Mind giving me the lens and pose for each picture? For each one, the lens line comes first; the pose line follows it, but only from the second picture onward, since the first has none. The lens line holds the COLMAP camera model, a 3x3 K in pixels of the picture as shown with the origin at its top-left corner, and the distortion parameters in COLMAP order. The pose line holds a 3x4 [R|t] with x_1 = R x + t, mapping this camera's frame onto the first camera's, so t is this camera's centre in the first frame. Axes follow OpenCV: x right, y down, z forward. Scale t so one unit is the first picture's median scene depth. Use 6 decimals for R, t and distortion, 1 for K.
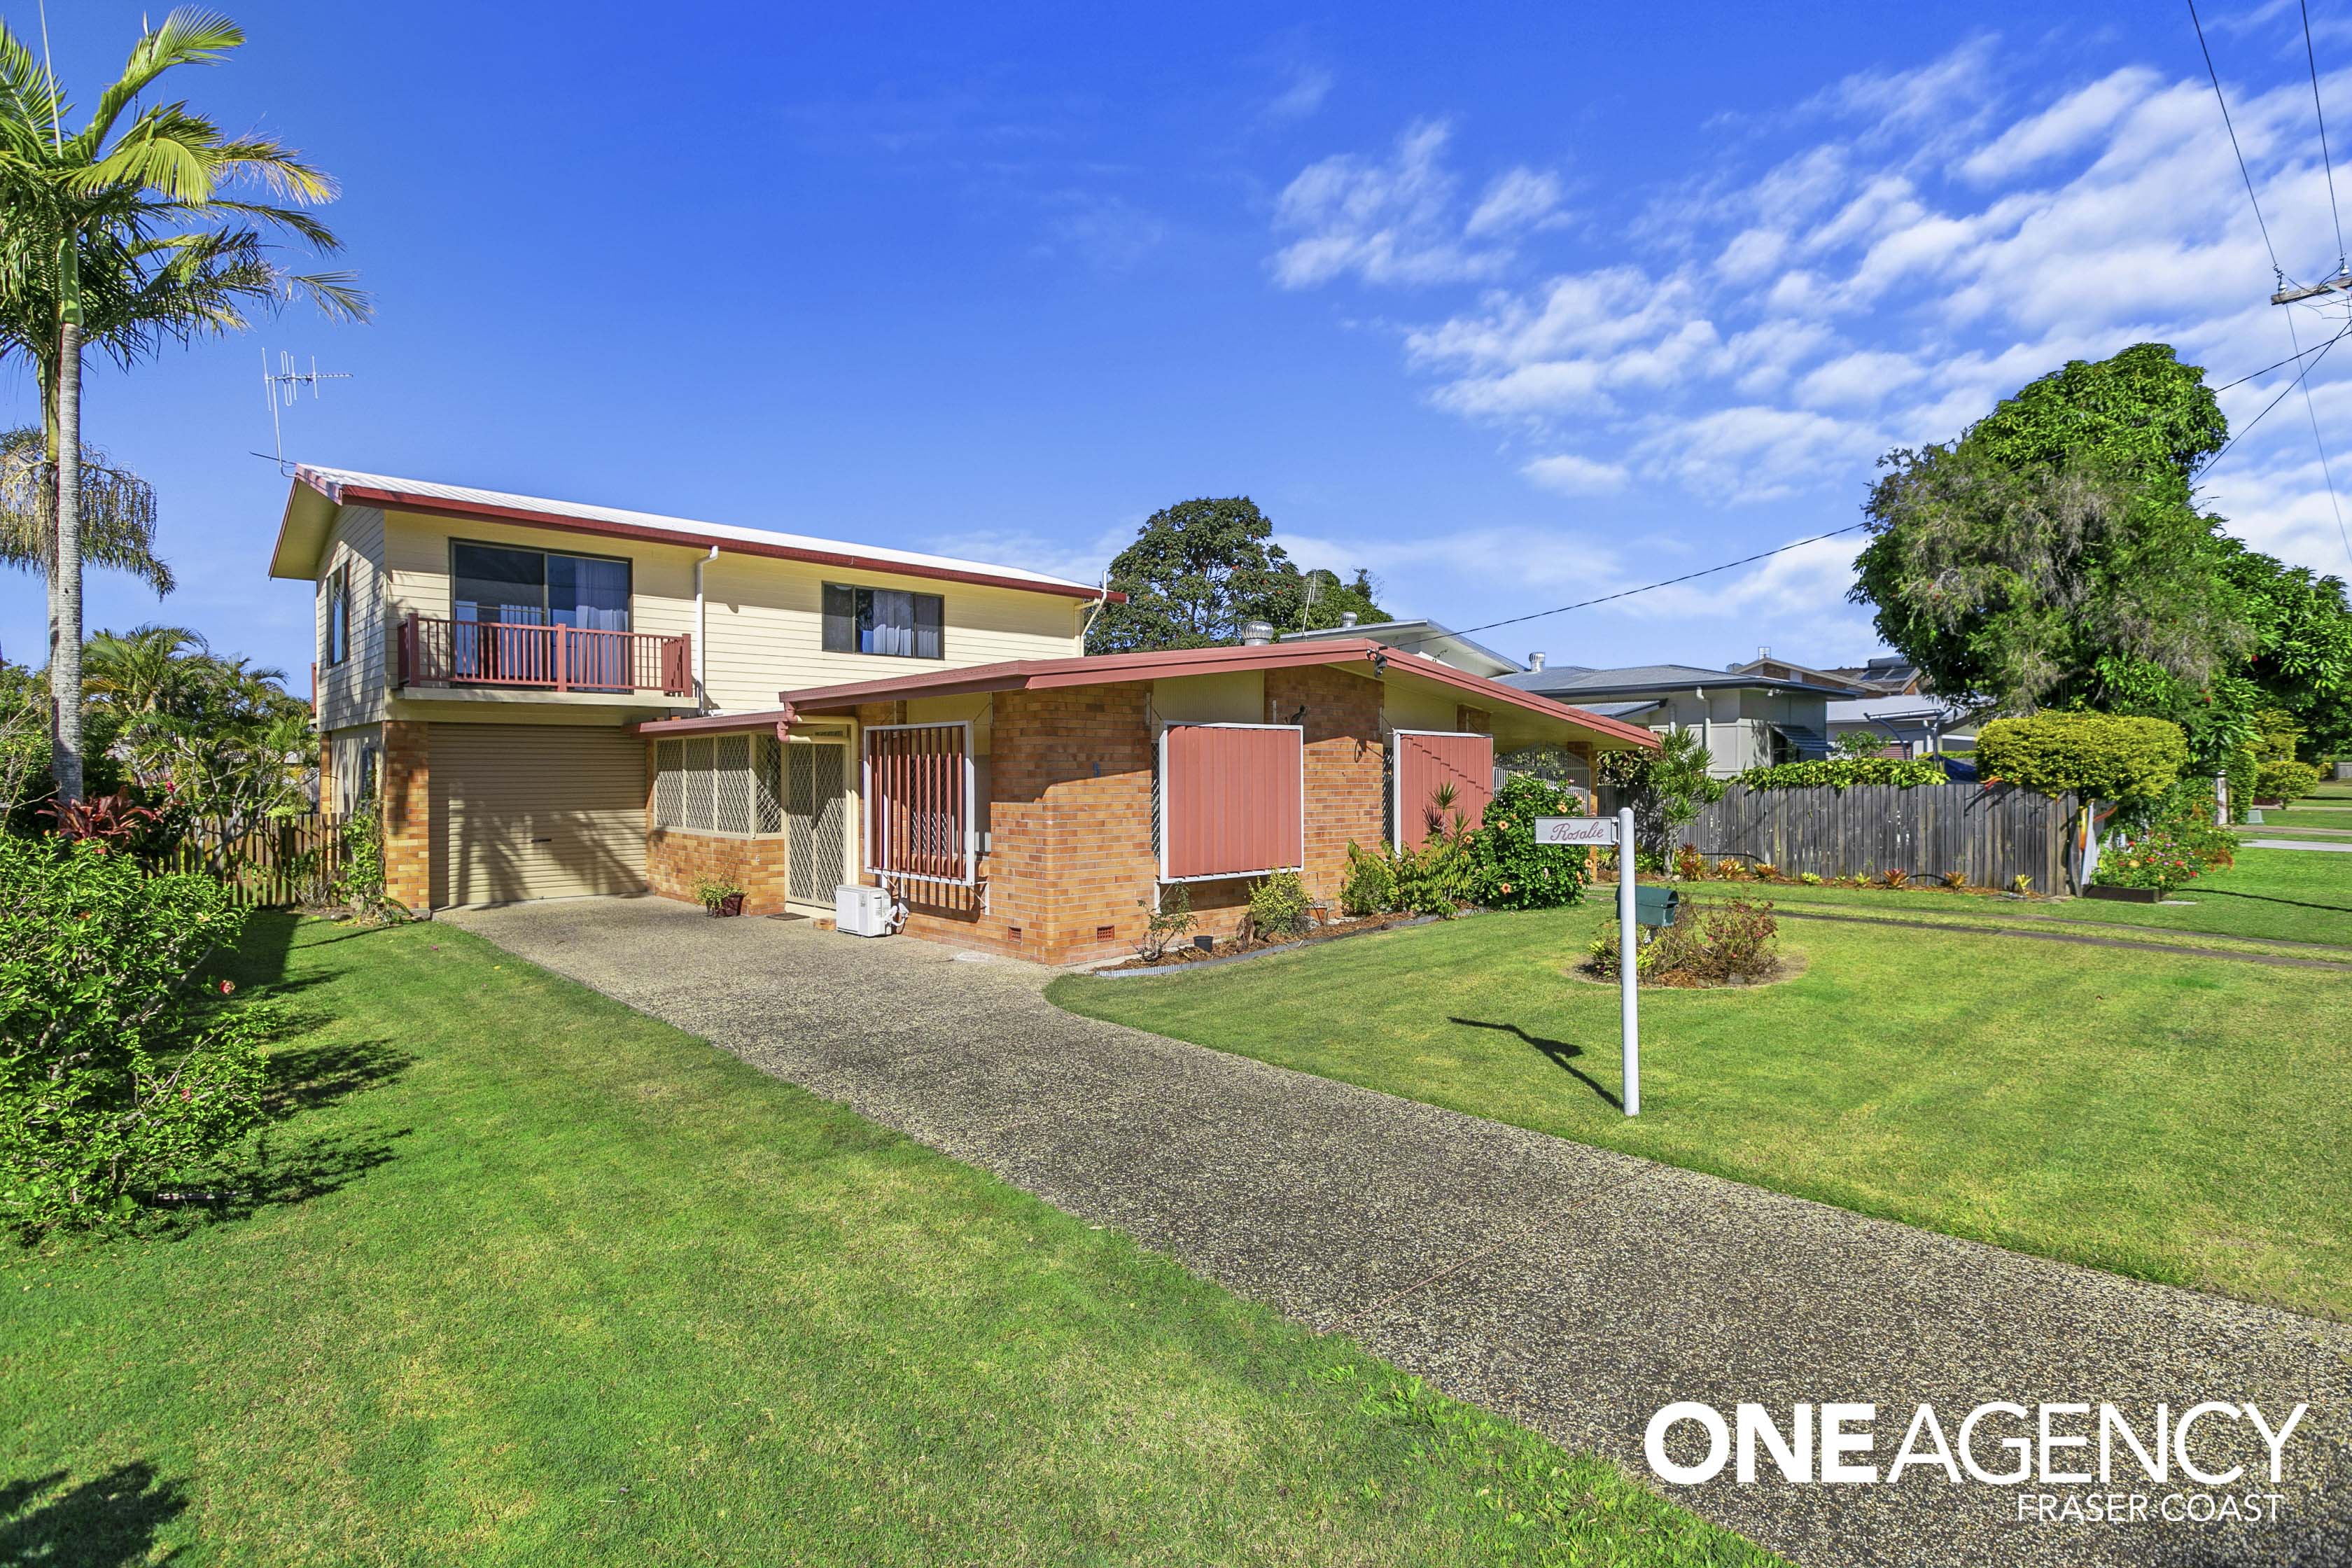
lens RADIAL K [[1155.4, 0, 1176.0], [0, 1155.4, 784.0], [0, 0, 1]] dist [-0.002842, -0.000030]
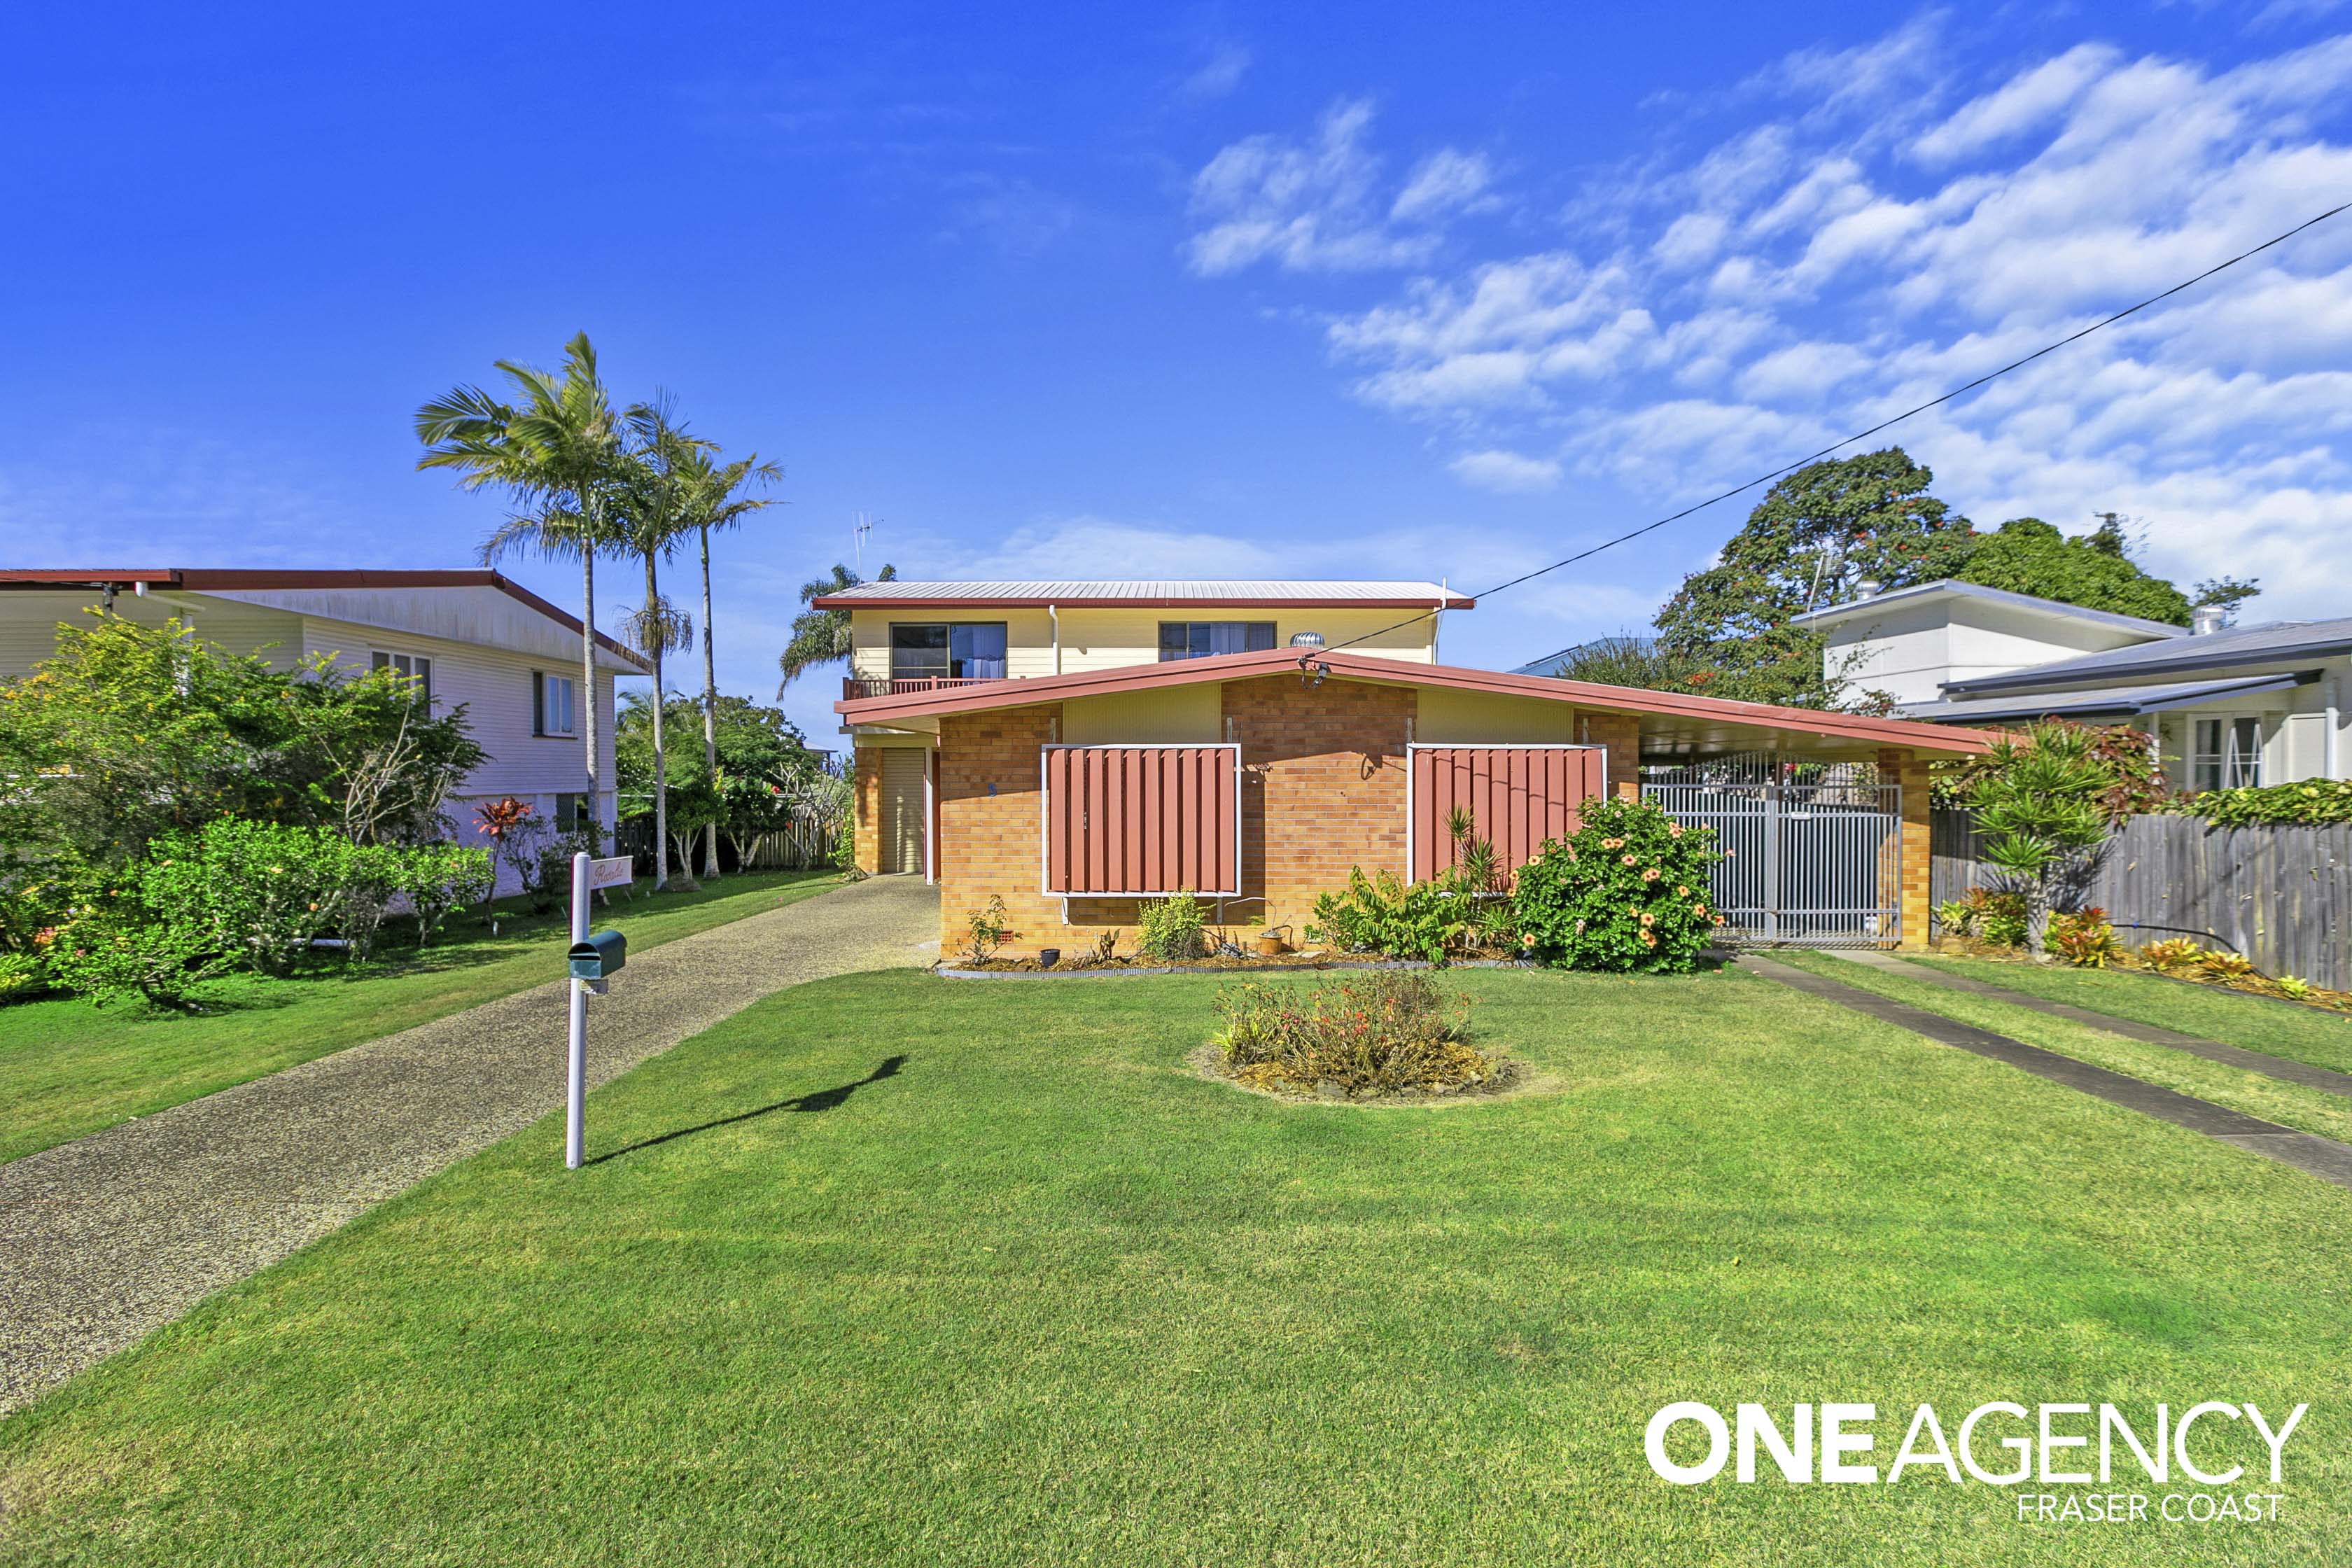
lens RADIAL K [[1041.4, 0, 1178.9], [0, 1041.4, 776.7], [0, 0, 1]] dist [-0.001114, 0.000328]
pose [[0.736133, 0.005374, -0.676815, 0.613054], [-0.007443, 0.999972, -0.000155, -0.021394], [0.676796, 0.005152, 0.736153, 0.311763]]
